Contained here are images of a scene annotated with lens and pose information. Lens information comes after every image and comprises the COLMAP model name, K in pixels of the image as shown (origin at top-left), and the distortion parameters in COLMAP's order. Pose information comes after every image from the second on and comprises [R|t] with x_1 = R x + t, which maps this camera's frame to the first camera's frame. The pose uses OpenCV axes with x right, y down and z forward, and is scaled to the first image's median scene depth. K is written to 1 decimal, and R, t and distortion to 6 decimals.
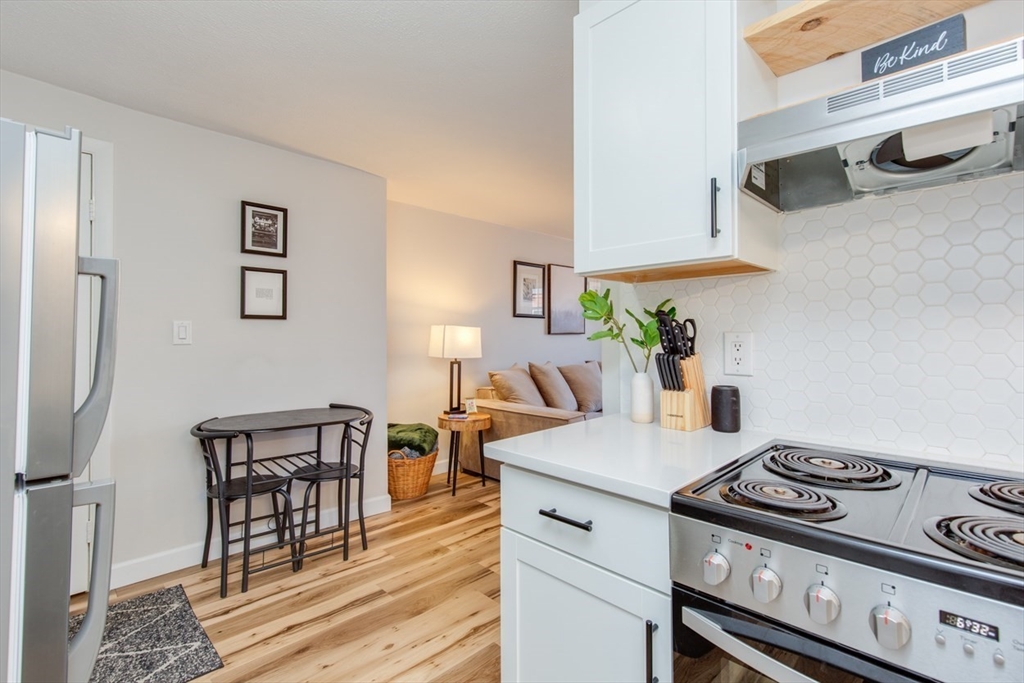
lens RADIAL K [[467.2, 0, 512.5], [0, 467.2, 336.7], [0, 0, 1]] dist [0.004448, 0.000166]
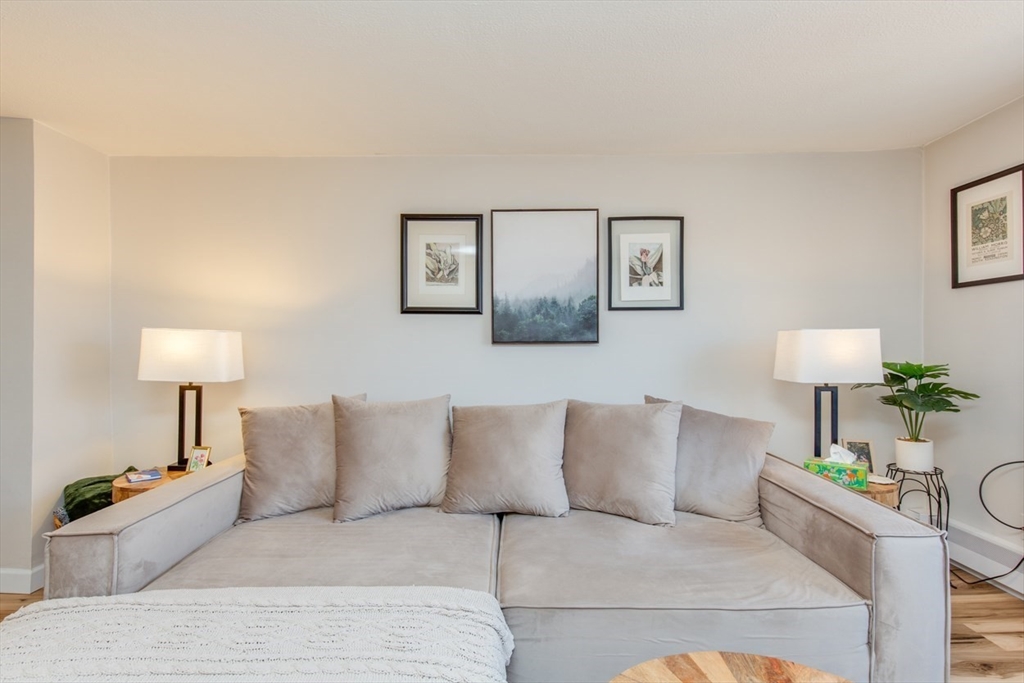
lens RADIAL K [[472.6, 0, 510.9], [0, 472.6, 348.9], [0, 0, 1]] dist [0.002301, 0.000083]
pose [[0.710007, 0.009811, -0.704126, 0.866694], [-0.006100, 0.999951, 0.007781, -0.006840], [0.704168, -0.001229, 0.710032, 1.163272]]
